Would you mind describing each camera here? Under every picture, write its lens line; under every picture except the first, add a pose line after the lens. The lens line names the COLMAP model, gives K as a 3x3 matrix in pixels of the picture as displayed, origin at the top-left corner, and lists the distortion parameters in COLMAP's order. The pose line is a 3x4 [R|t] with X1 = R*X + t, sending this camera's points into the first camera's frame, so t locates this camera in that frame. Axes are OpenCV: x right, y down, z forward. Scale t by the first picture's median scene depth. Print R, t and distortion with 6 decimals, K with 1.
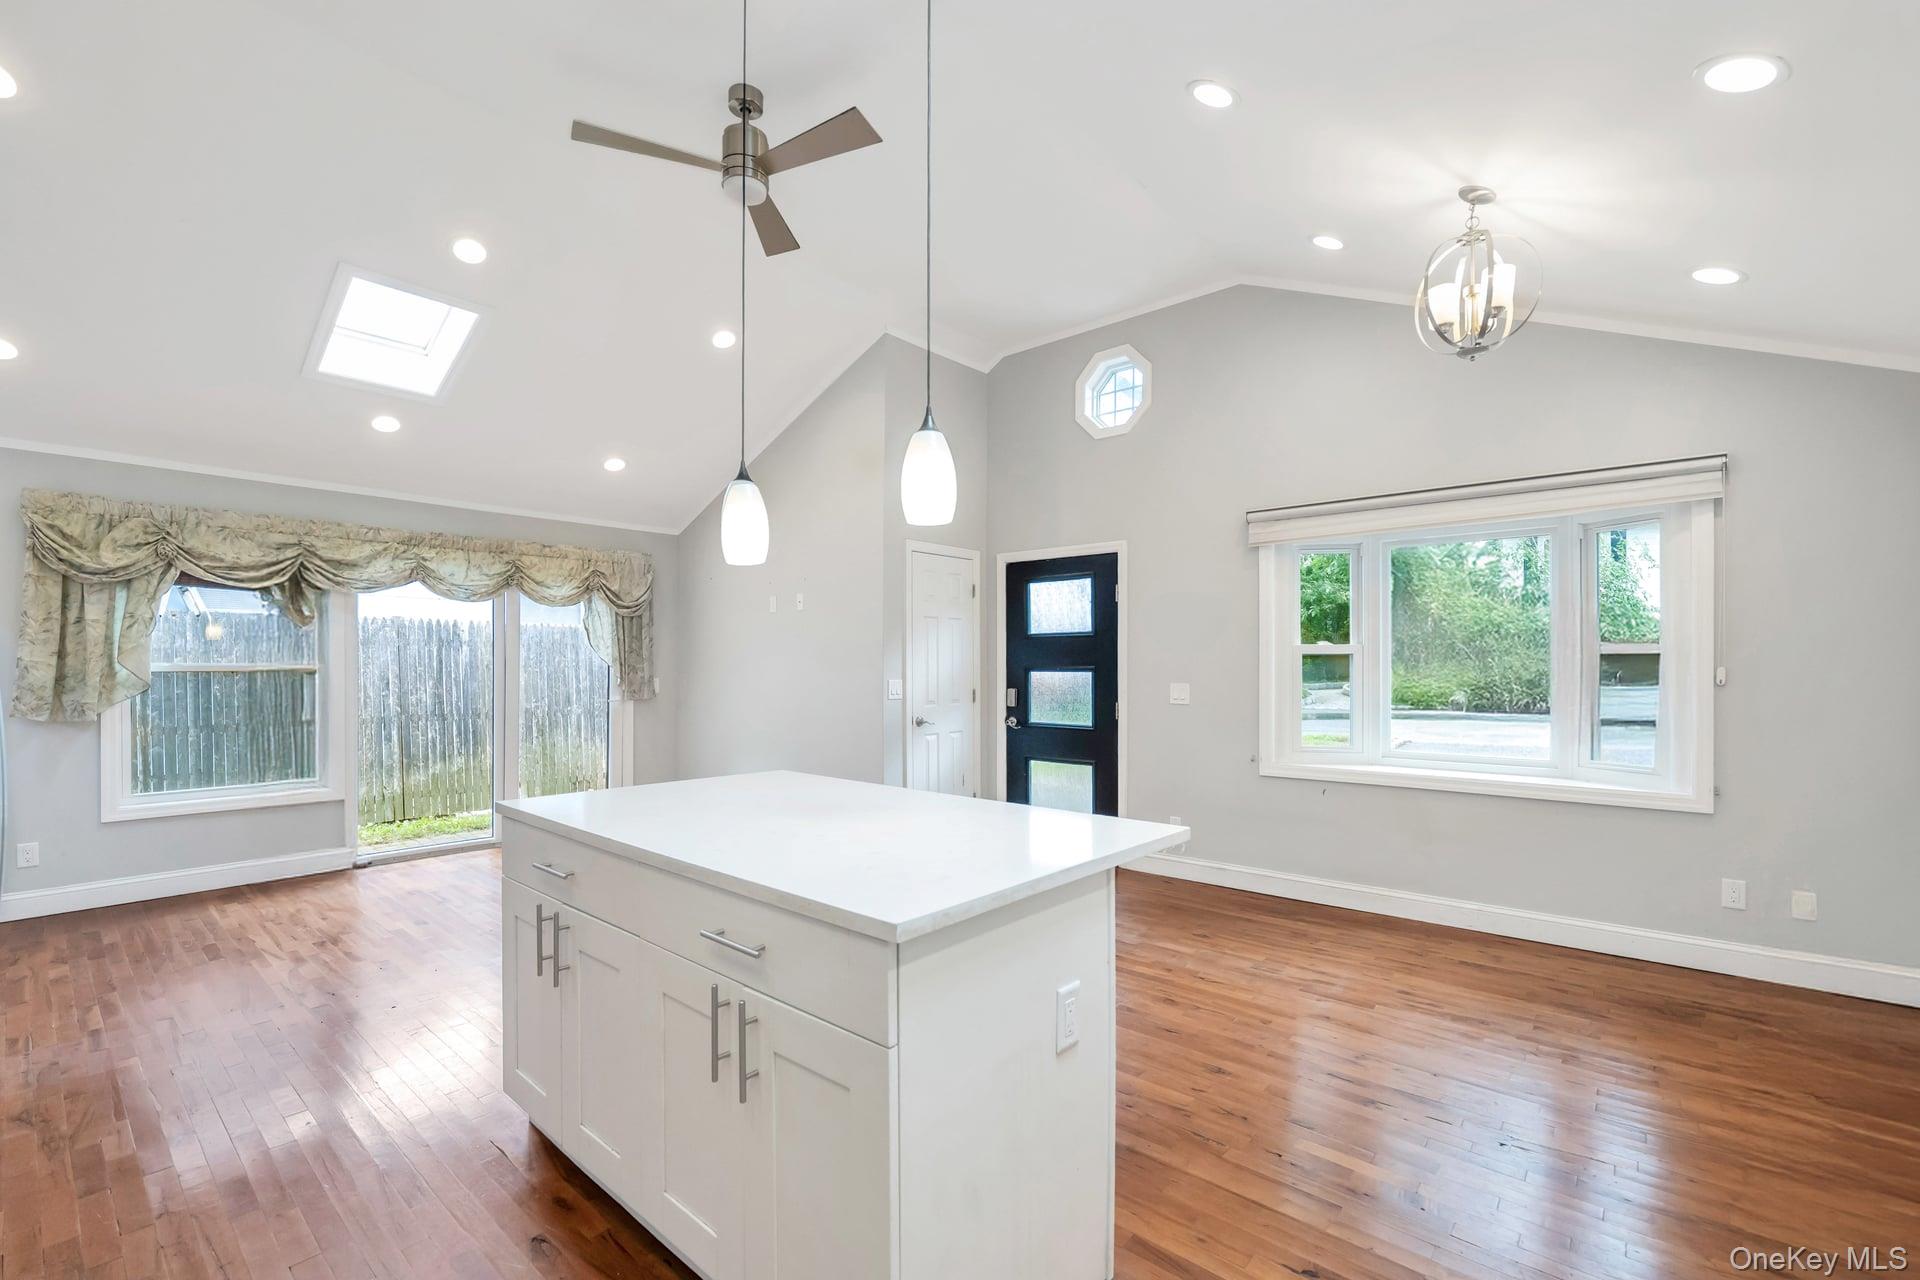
lens RADIAL K [[815.4, 0, 969.7], [0, 815.4, 666.2], [0, 0, 1]] dist [-0.012037, 0.000102]
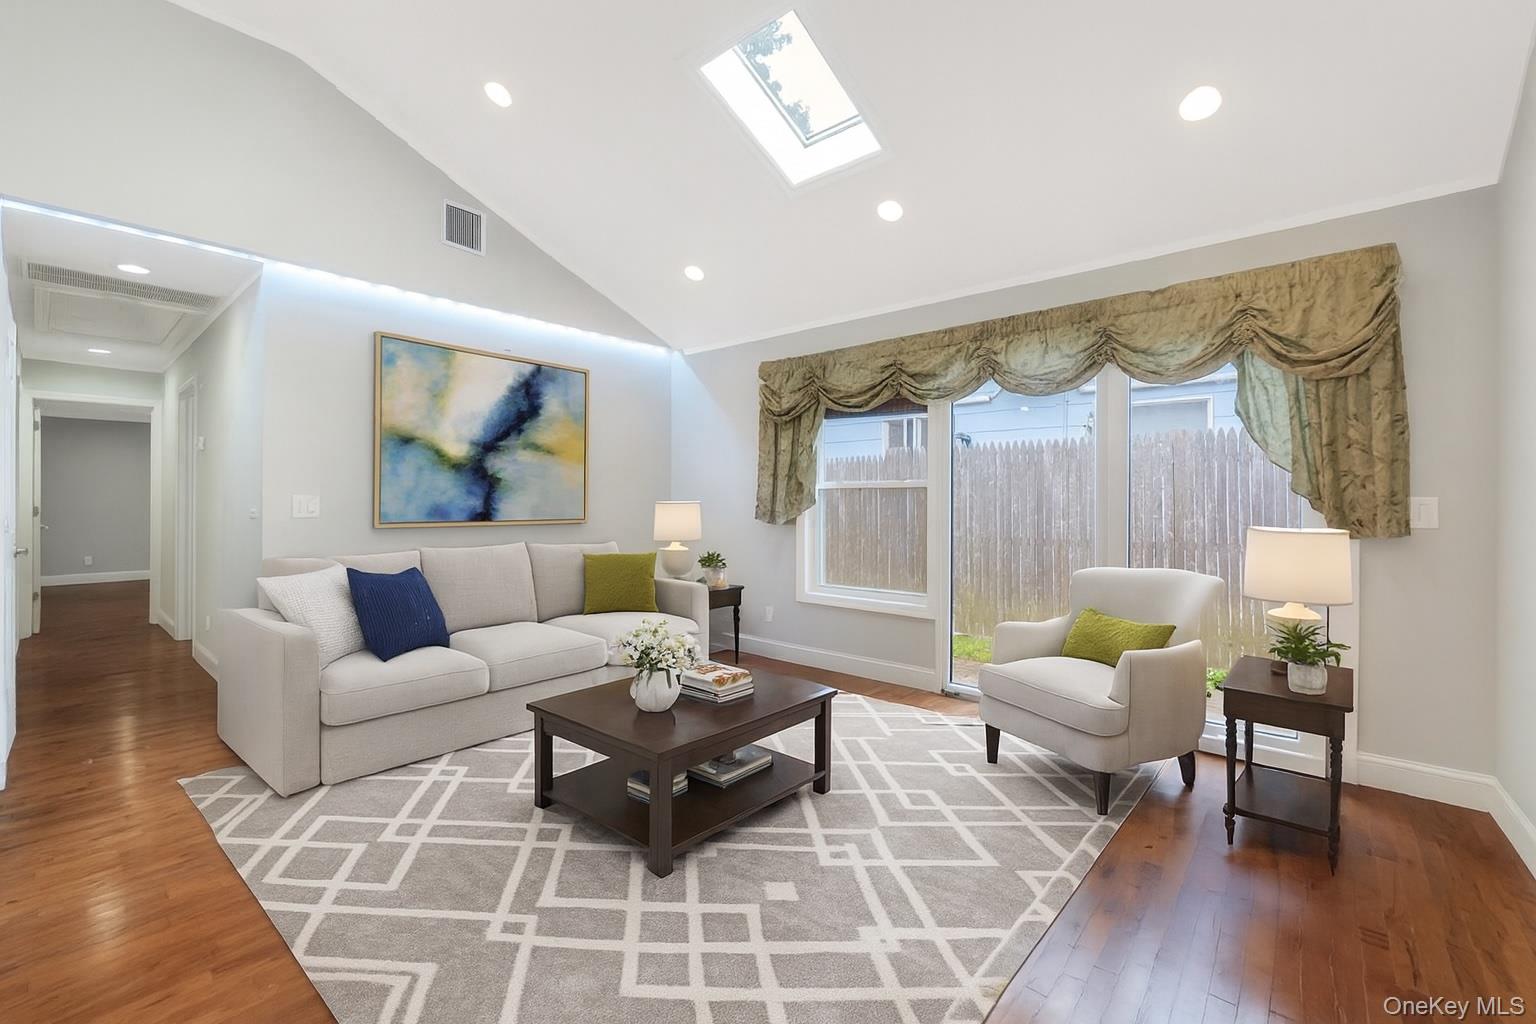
lens RADIAL K [[648.2, 0, 777.8], [0, 648.2, 516.9], [0, 0, 1]] dist [-0.010858, 0.000086]
pose [[-0.006029, 0.023698, -0.999701, 0.004896], [0.000817, 0.999719, 0.023694, 0.023538], [0.999981, -0.000673, -0.006047, 0.810903]]
